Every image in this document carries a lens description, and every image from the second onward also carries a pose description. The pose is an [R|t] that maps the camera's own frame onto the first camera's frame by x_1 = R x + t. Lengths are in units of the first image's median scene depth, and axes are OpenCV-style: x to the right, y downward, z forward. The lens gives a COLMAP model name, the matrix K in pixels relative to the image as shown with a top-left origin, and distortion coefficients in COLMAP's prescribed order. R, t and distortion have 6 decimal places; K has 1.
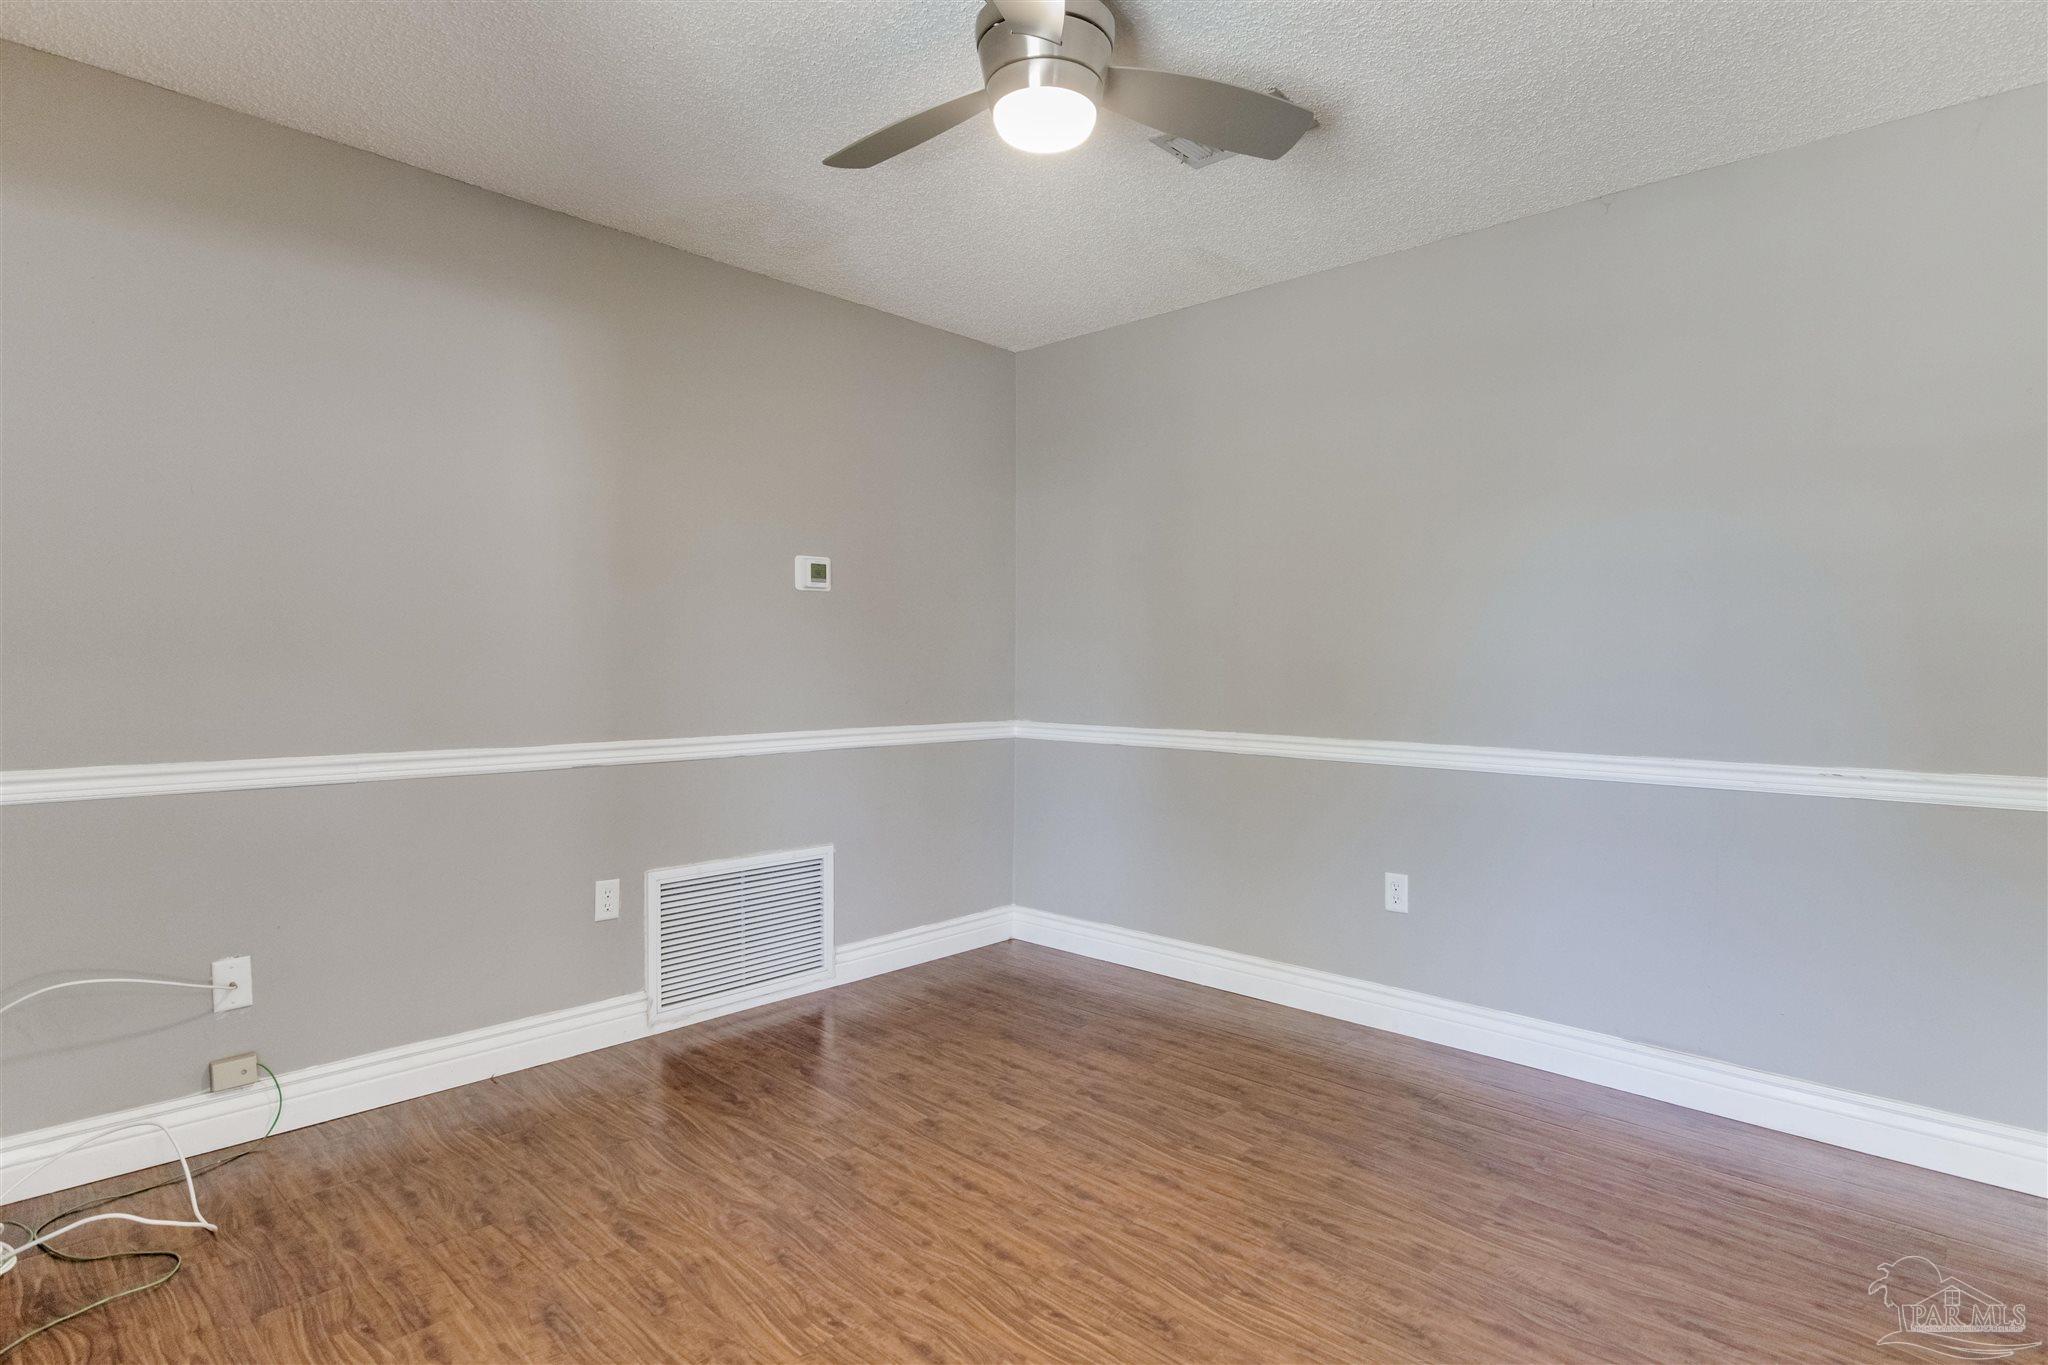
lens RADIAL K [[1047.8, 0, 1030.5], [0, 1047.8, 691.0], [0, 0, 1]] dist [-0.019010, 0.006301]
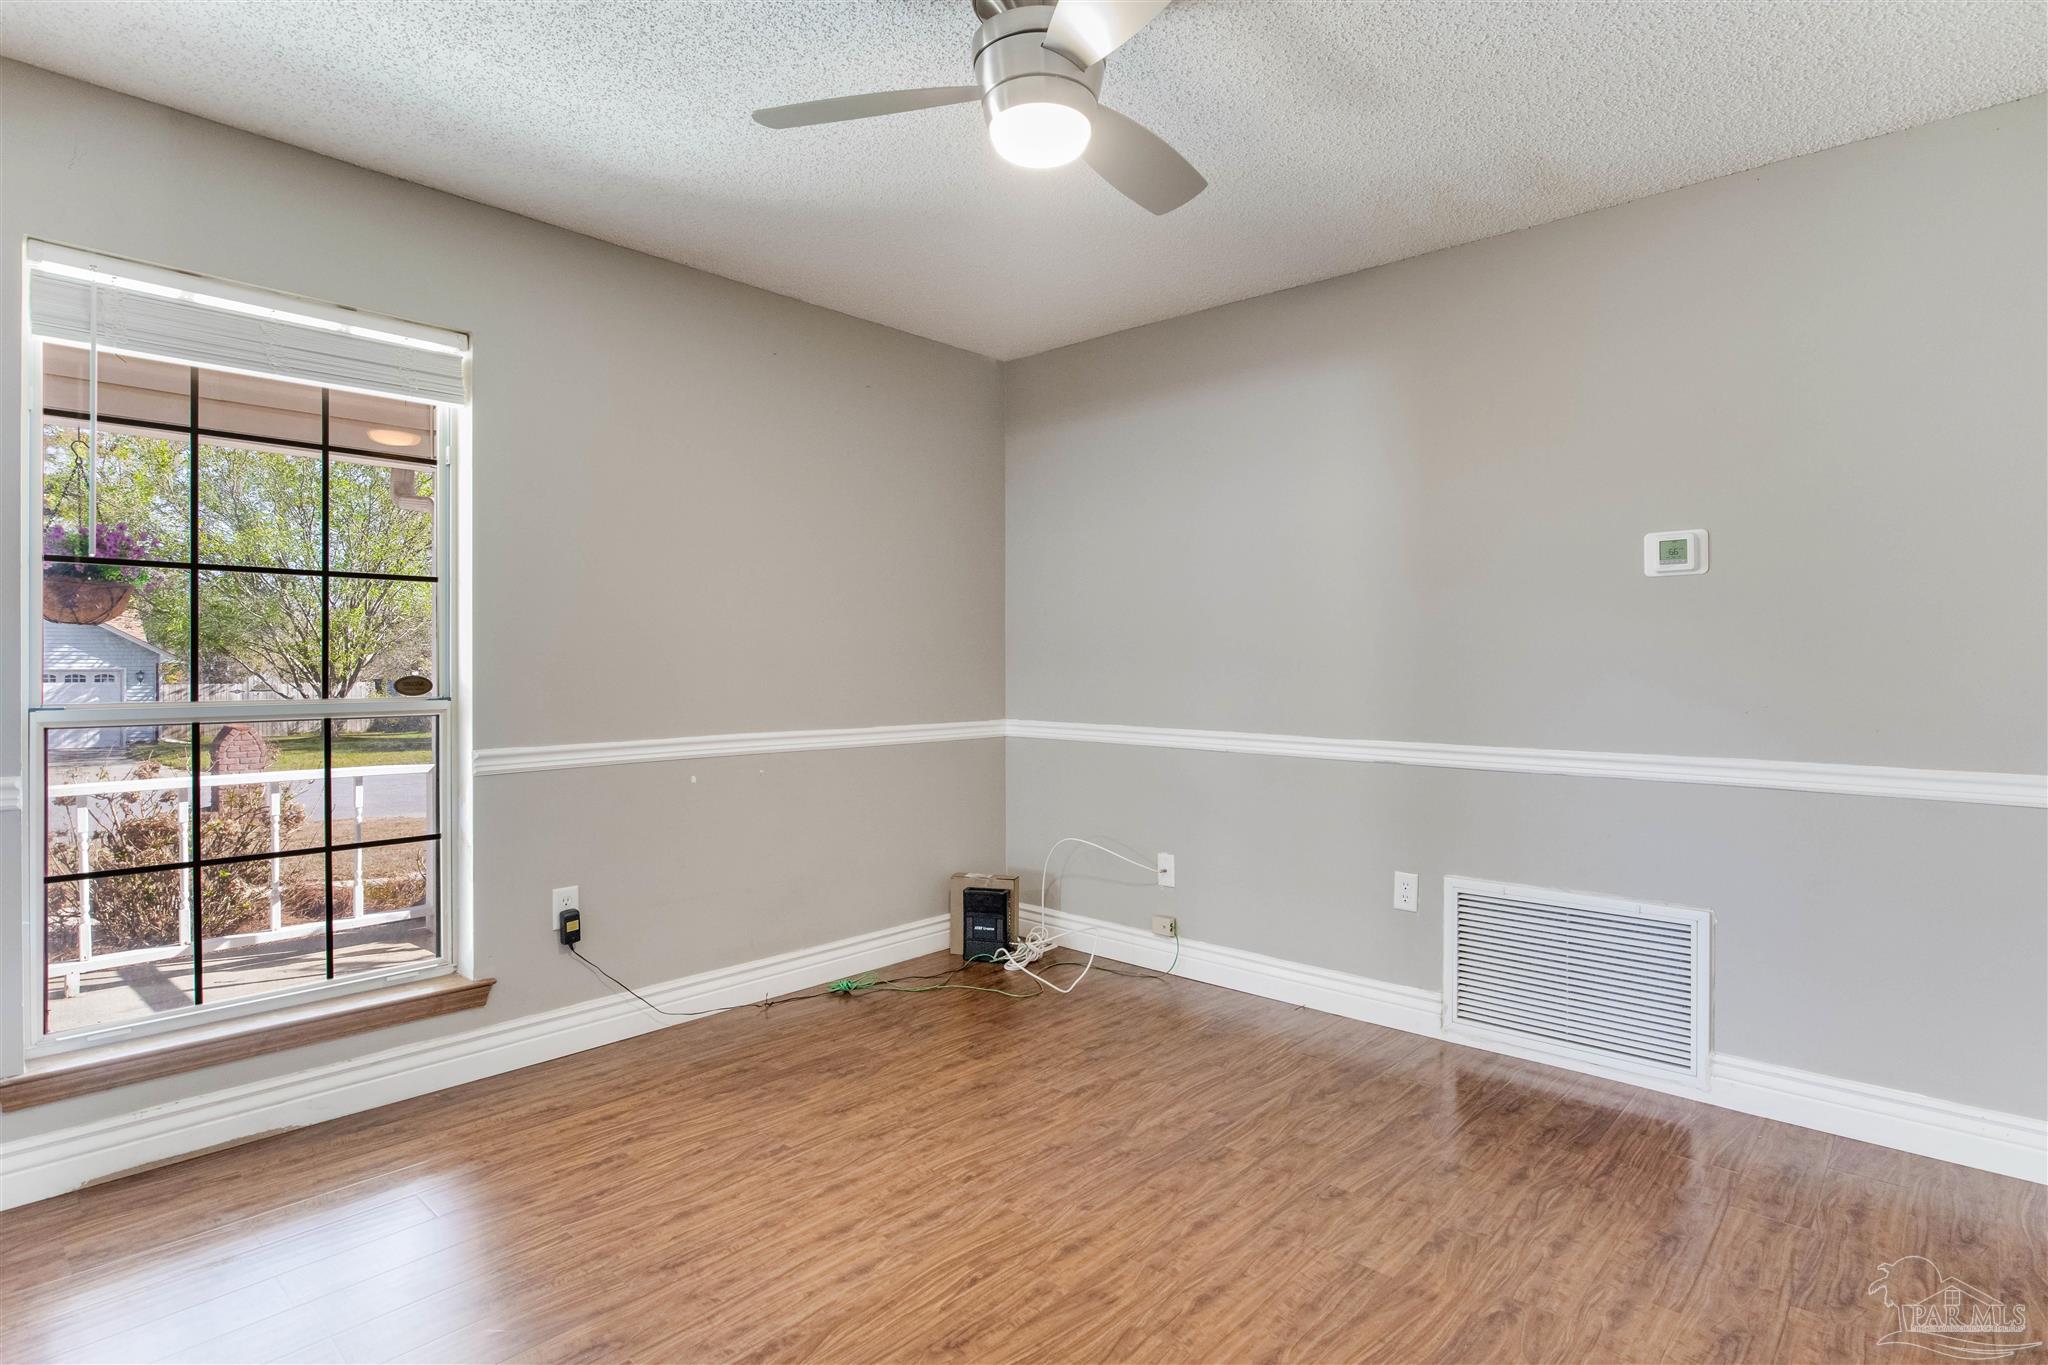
lens RADIAL K [[1047.8, 0, 1068.2], [0, 1047.8, 661.5], [0, 0, 1]] dist [-0.019010, 0.006301]
pose [[0.031727, -0.007066, -0.999472, 0.742176], [-0.027944, 0.999578, -0.007954, -0.017684], [0.999106, 0.028181, 0.031516, 0.708403]]
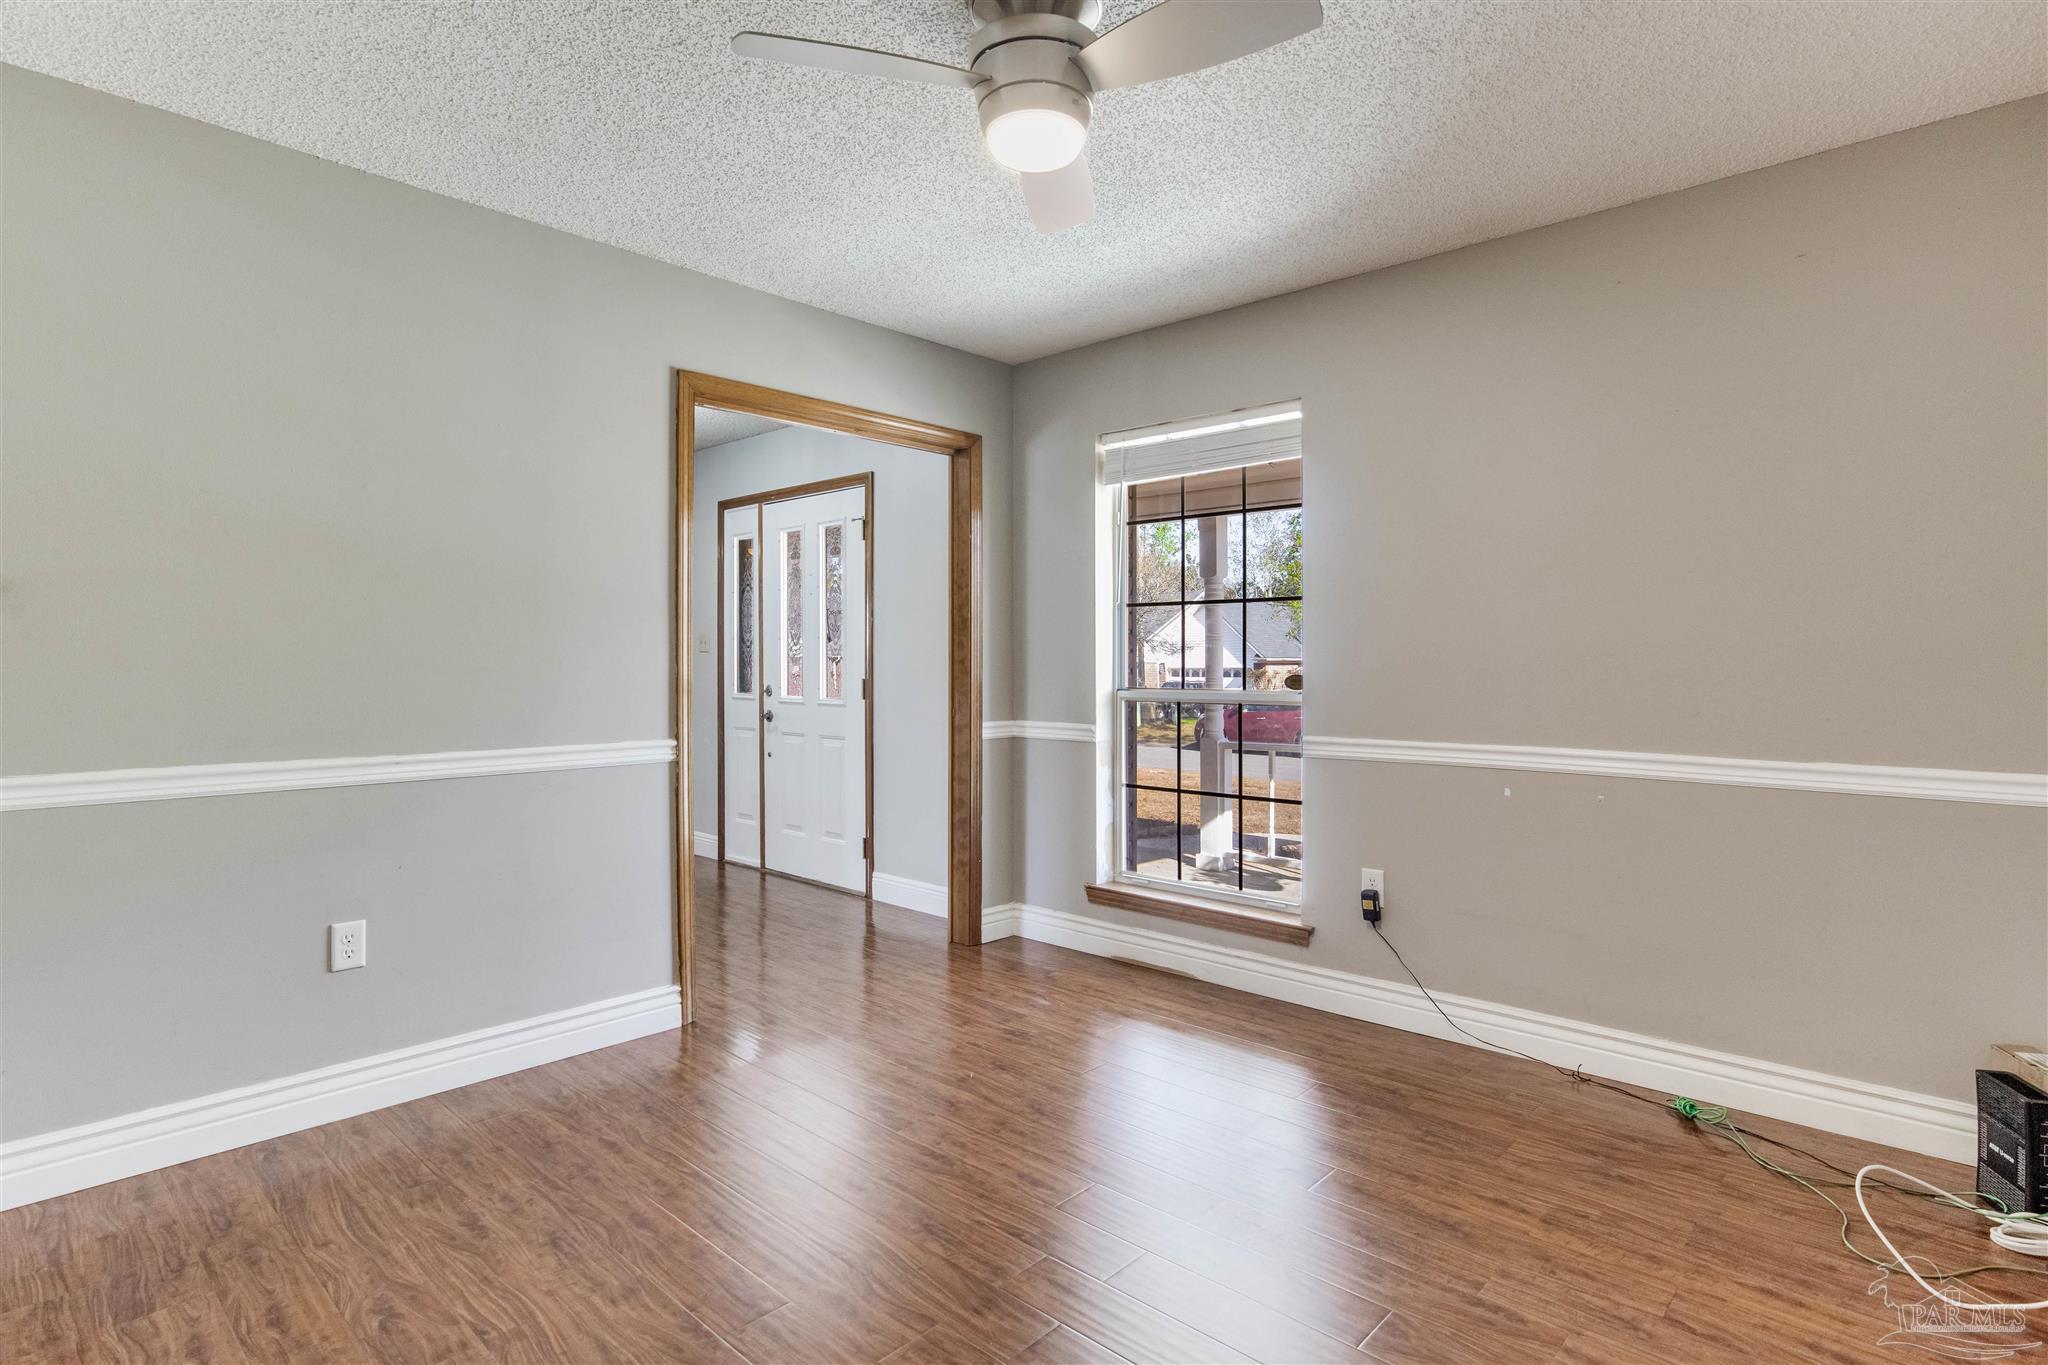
lens RADIAL K [[1047.8, 0, 1002.5], [0, 1047.8, 671.9], [0, 0, 1]] dist [-0.019010, 0.006301]
pose [[-0.999675, -0.006259, 0.024727, 0.011837], [-0.005421, 0.999412, 0.033842, -0.040840], [-0.024924, 0.033697, -0.999121, 1.443404]]
